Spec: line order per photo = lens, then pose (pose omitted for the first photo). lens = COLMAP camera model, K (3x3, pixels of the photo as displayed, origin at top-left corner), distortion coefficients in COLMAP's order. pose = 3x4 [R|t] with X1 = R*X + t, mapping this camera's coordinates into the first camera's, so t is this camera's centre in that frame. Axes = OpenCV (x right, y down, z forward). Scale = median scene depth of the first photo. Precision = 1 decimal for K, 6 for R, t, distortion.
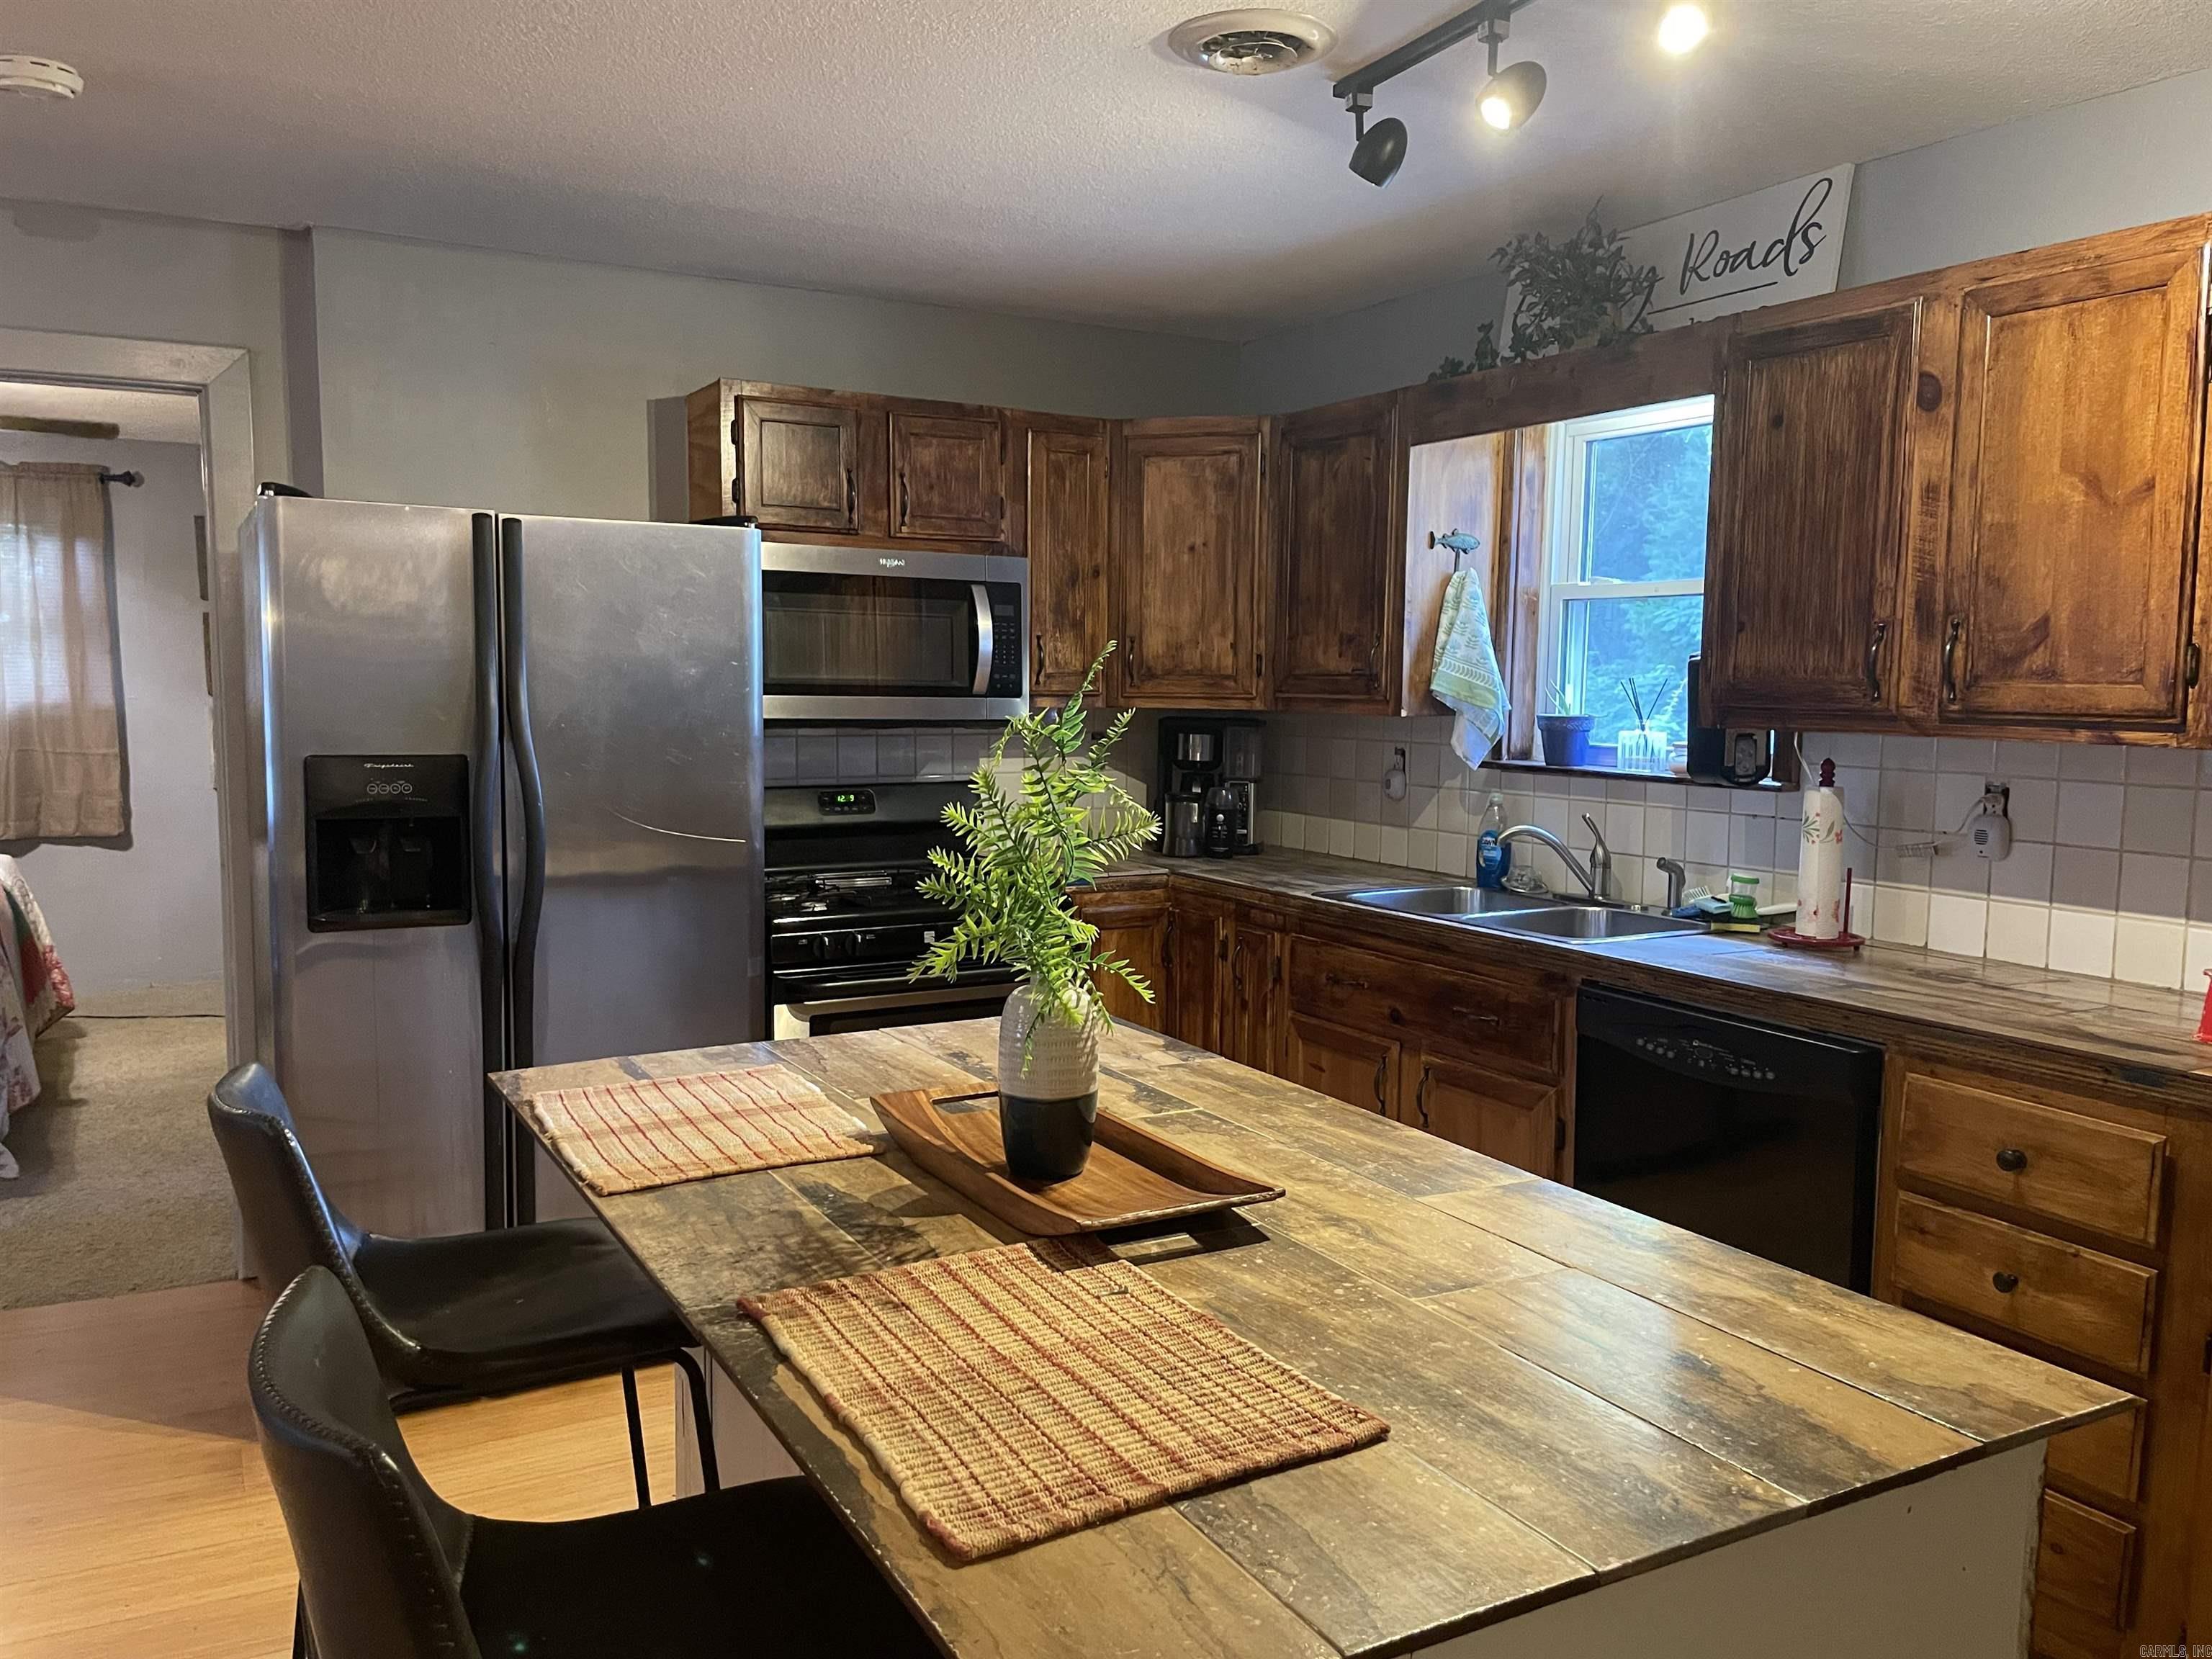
lens RADIAL K [[1661.5, 0, 1089.5], [0, 1661.5, 843.2], [0, 0, 1]] dist [0.087011, -0.118329]
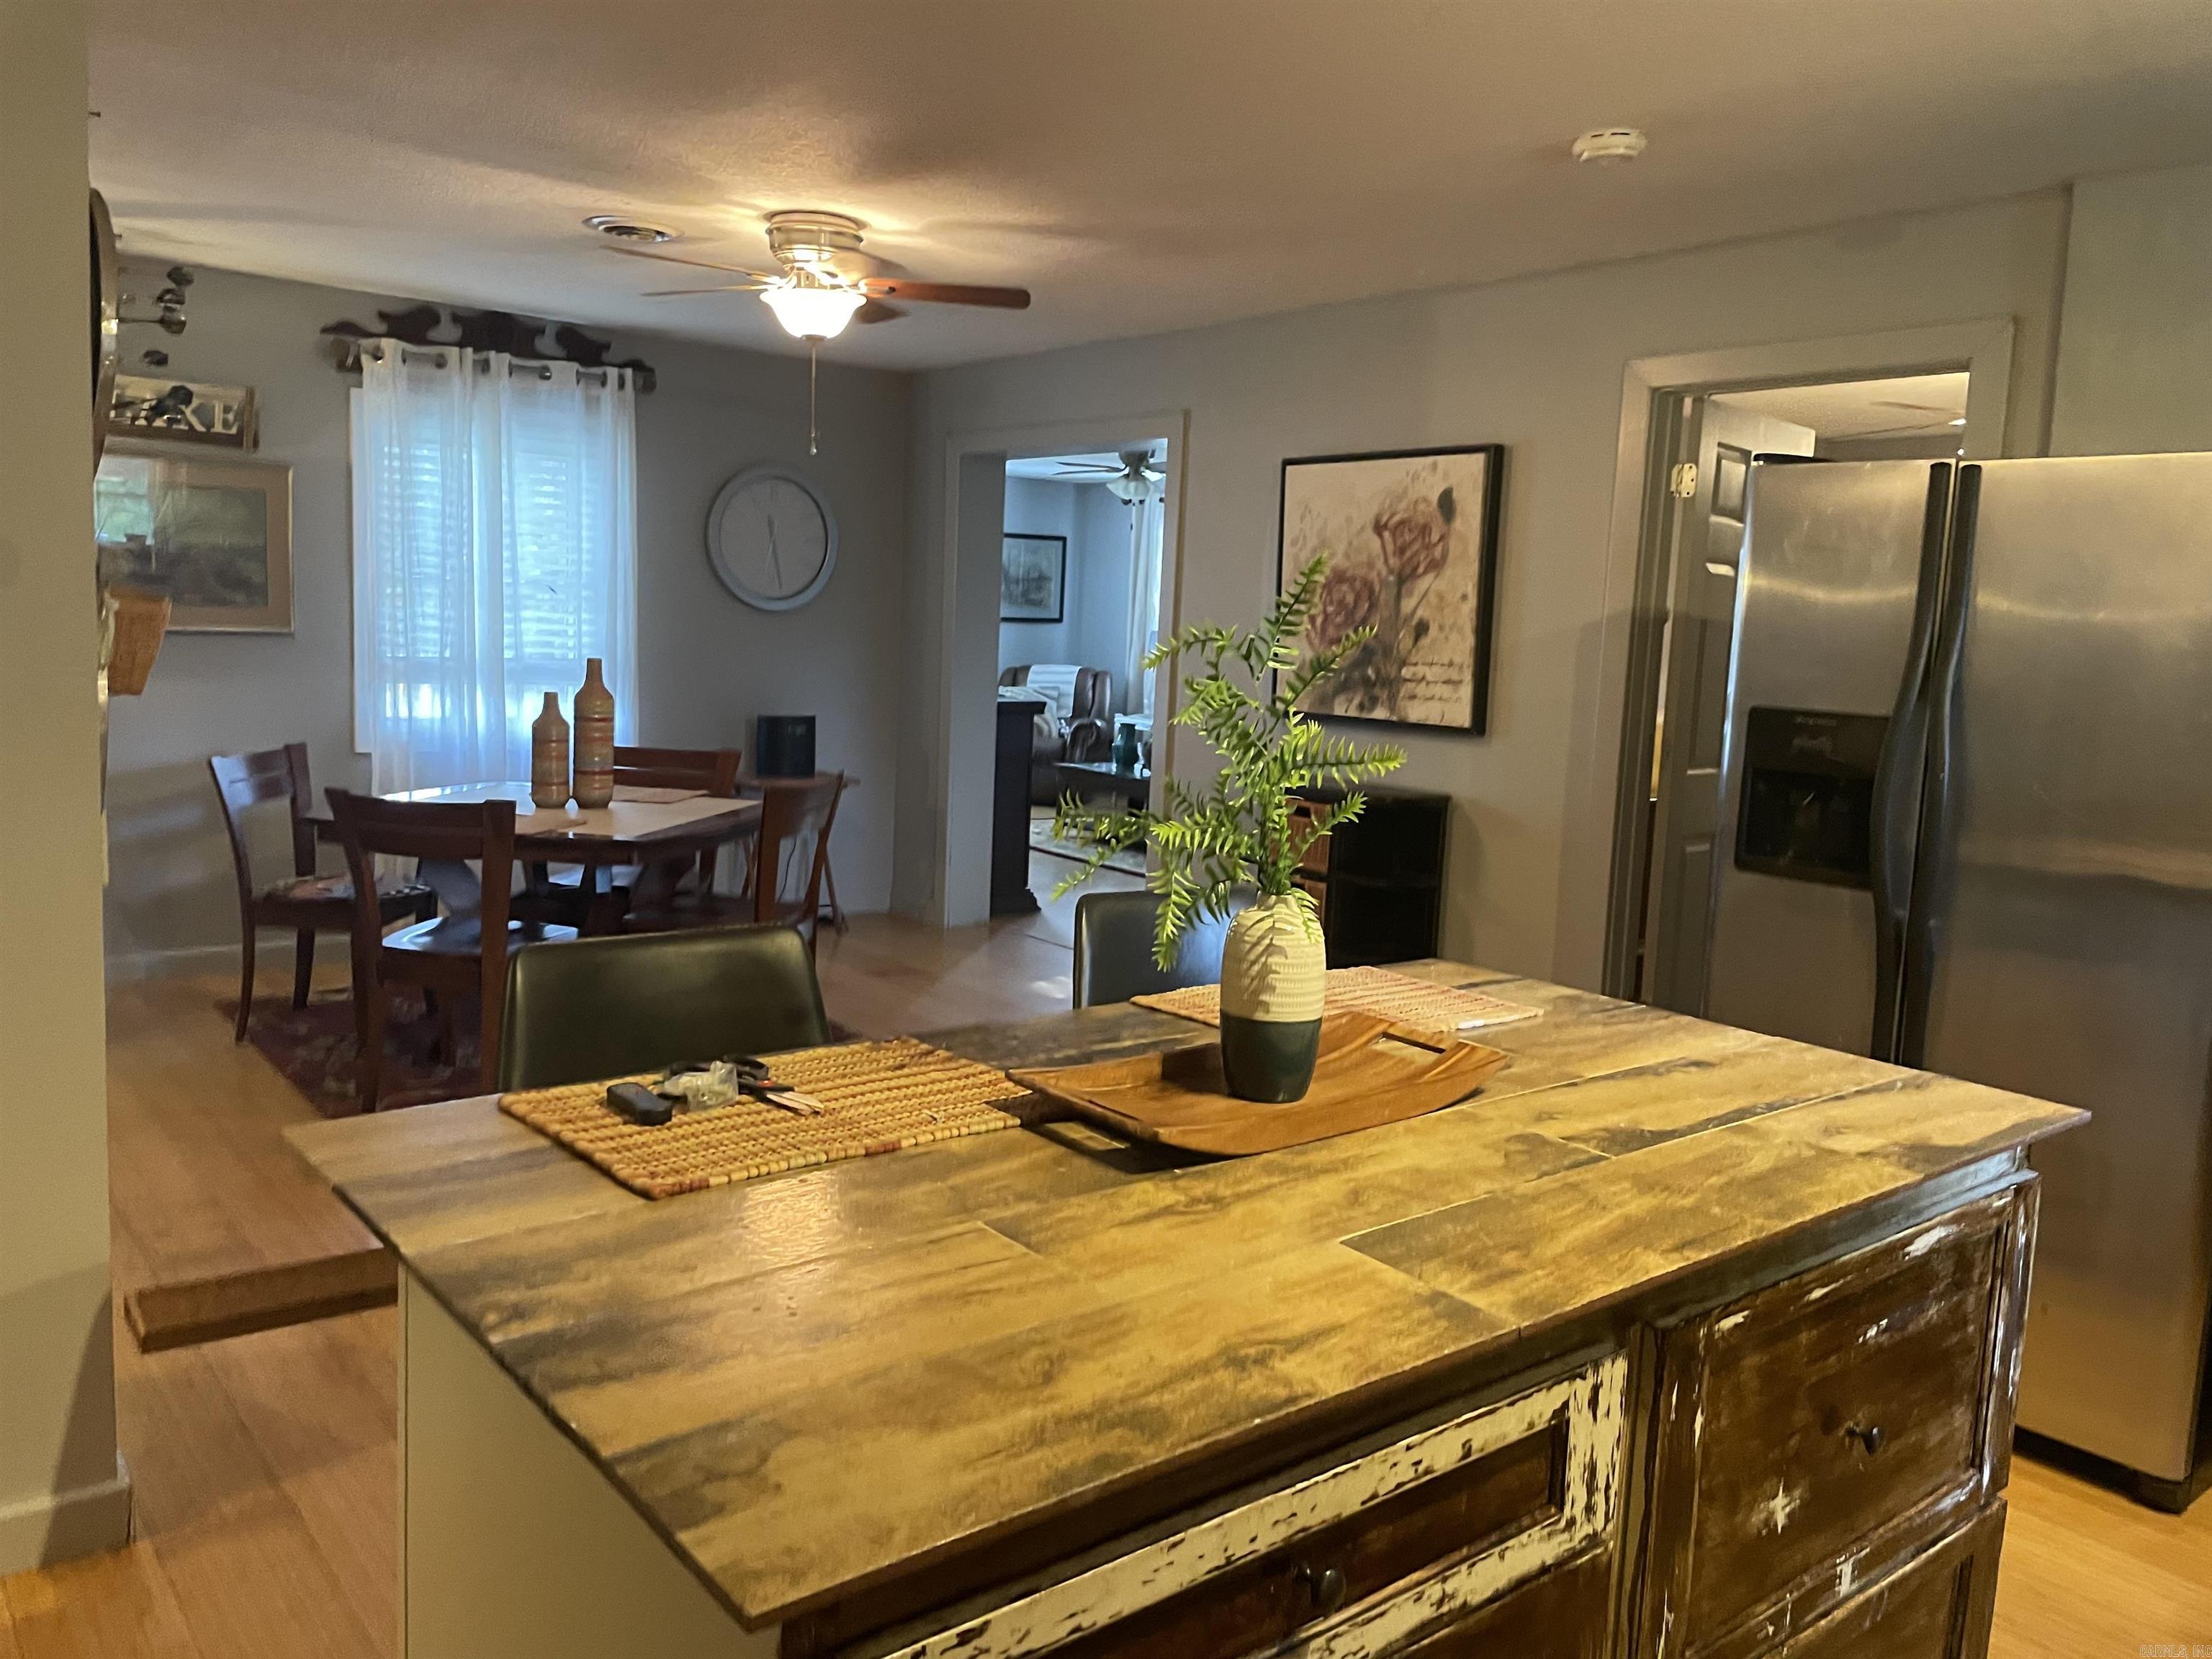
lens RADIAL K [[1661.5, 0, 1102.4], [0, 1661.5, 796.7], [0, 0, 1]] dist [0.087011, -0.118329]
pose [[0.178579, 0.106405, -0.978155, 0.422230], [-0.137859, 0.987035, 0.082203, -0.021066], [0.974220, 0.120168, 0.190932, 0.325532]]
